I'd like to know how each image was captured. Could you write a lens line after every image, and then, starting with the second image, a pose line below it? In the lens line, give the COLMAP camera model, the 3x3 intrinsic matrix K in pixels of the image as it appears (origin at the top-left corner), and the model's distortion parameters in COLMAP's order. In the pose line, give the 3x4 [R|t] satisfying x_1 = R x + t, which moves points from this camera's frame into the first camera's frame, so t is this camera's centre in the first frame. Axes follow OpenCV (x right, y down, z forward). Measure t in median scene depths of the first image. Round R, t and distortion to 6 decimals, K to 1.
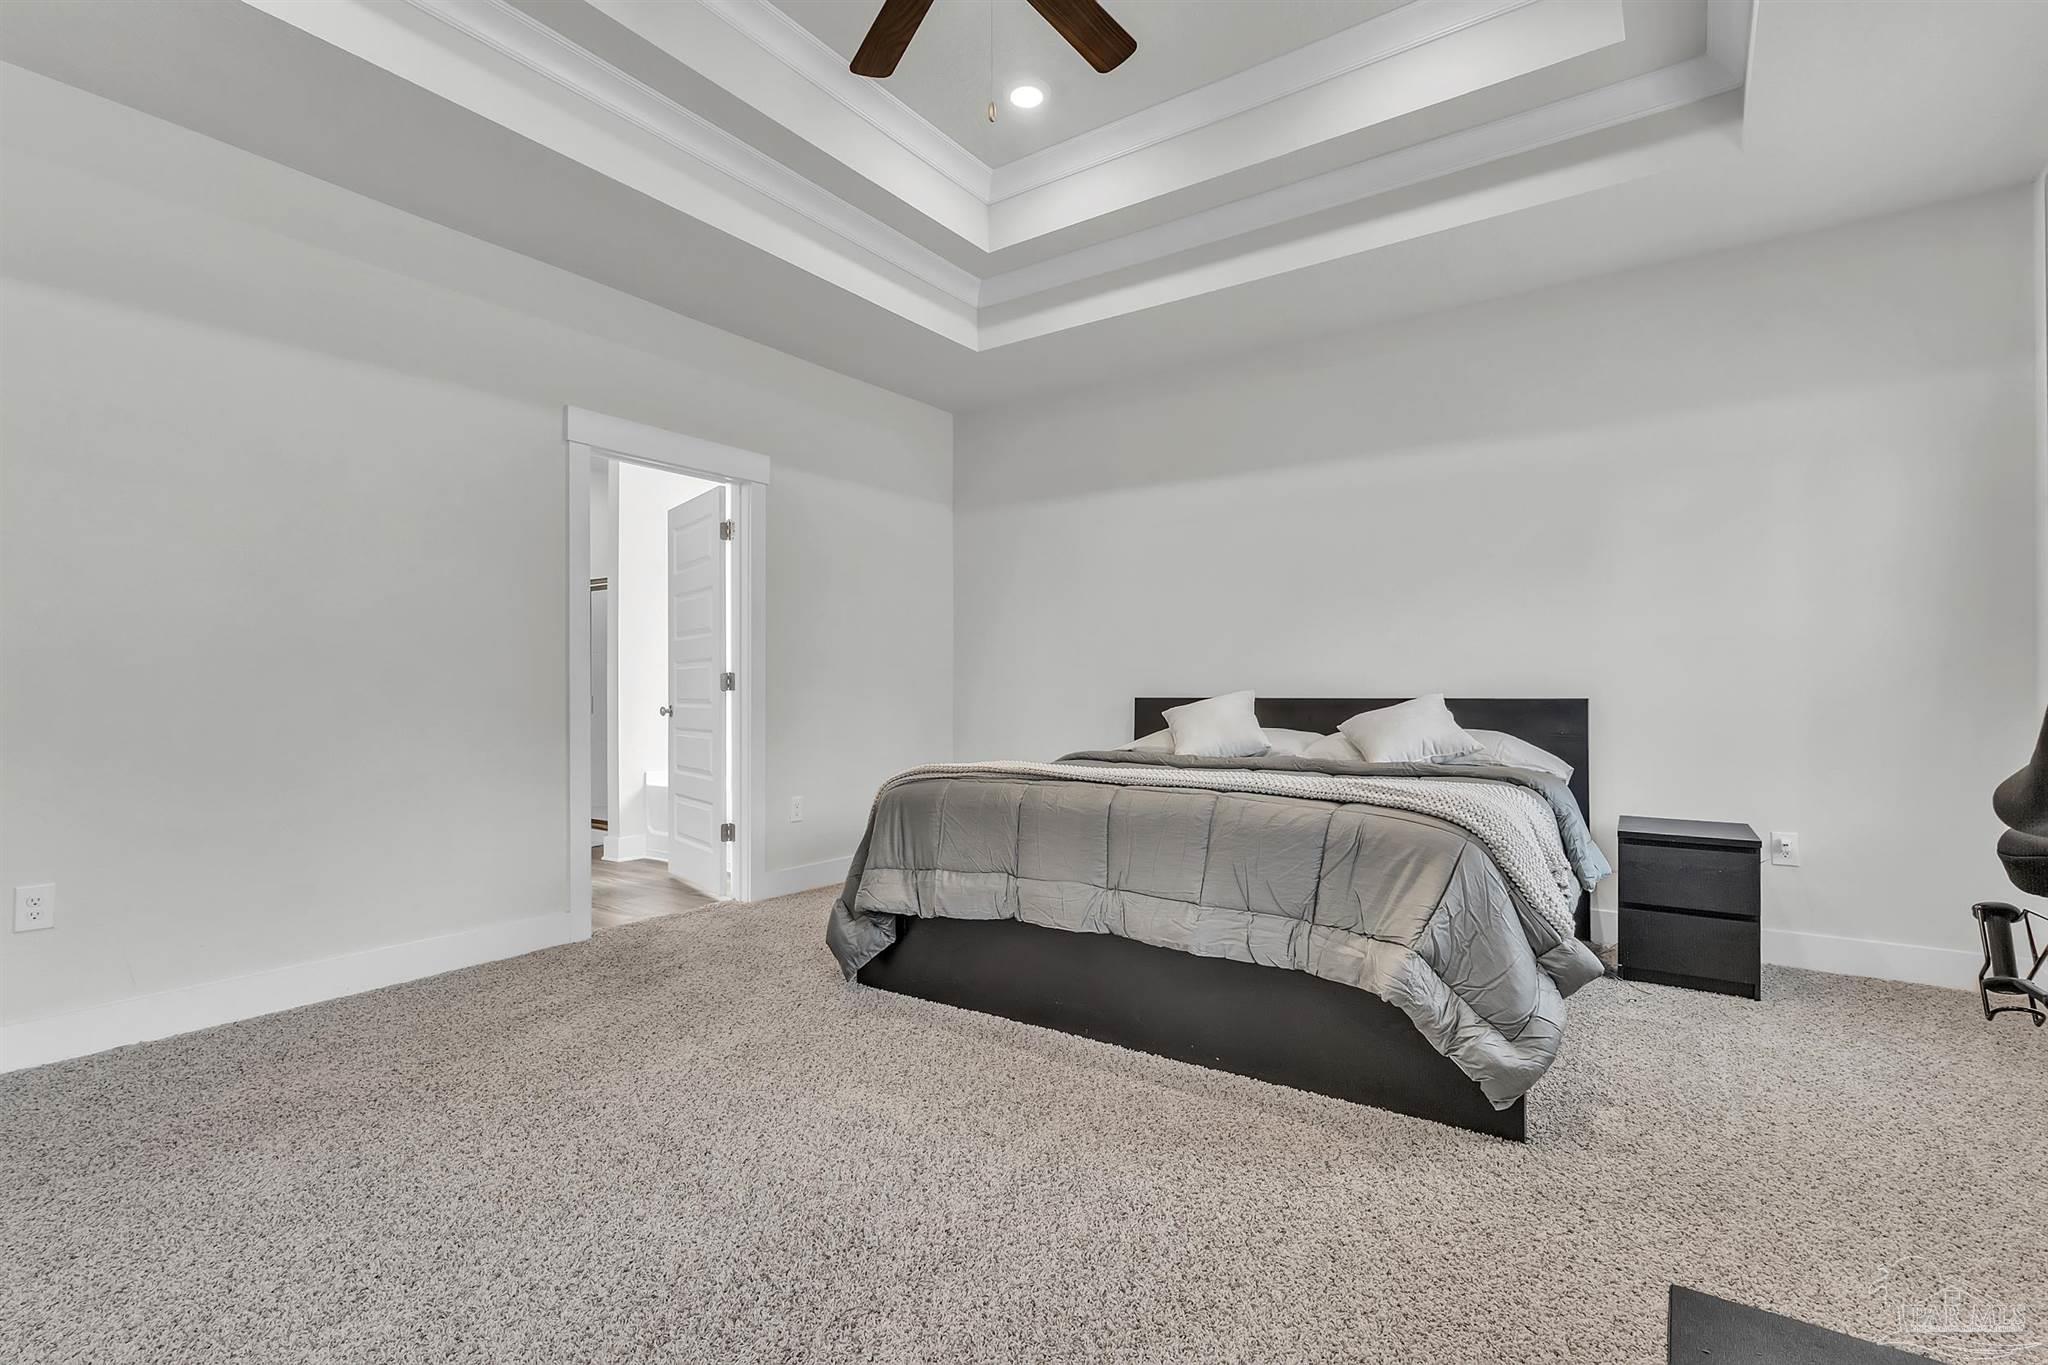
lens RADIAL K [[949.8, 0, 1024.1], [0, 949.8, 683.5], [0, 0, 1]] dist [0.013007, 0.000710]
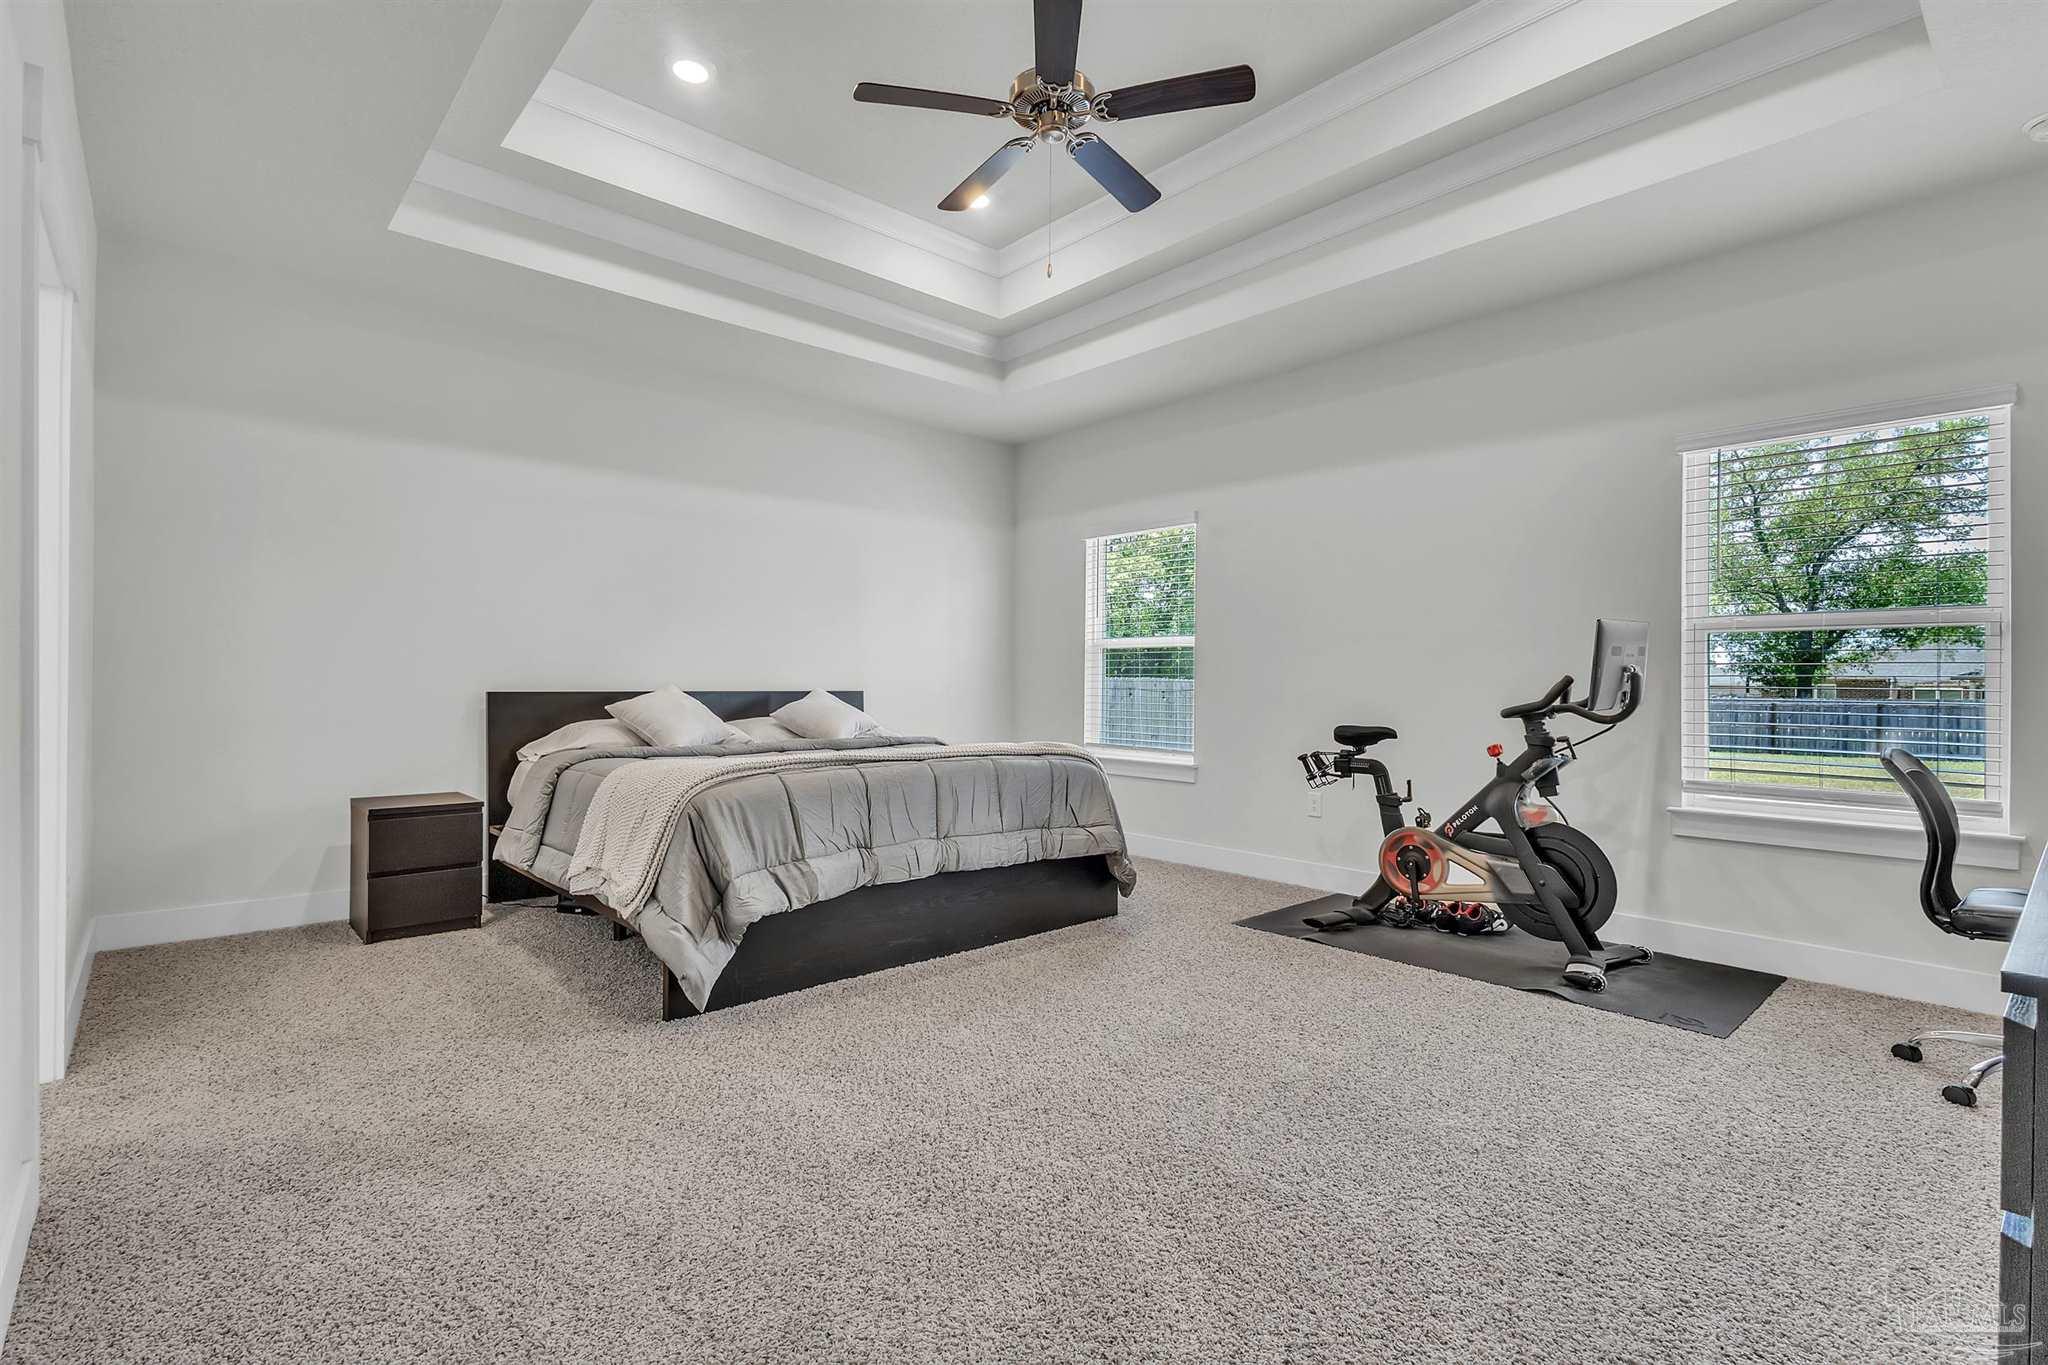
lens RADIAL K [[949.8, 0, 1019.5], [0, 949.8, 686.1], [0, 0, 1]] dist [0.013007, 0.000710]
pose [[0.227856, 0.000929, 0.973694, -1.014551], [-0.010091, 0.999948, 0.001408, 0.004227], [-0.973643, -0.010146, 0.227854, 0.526956]]
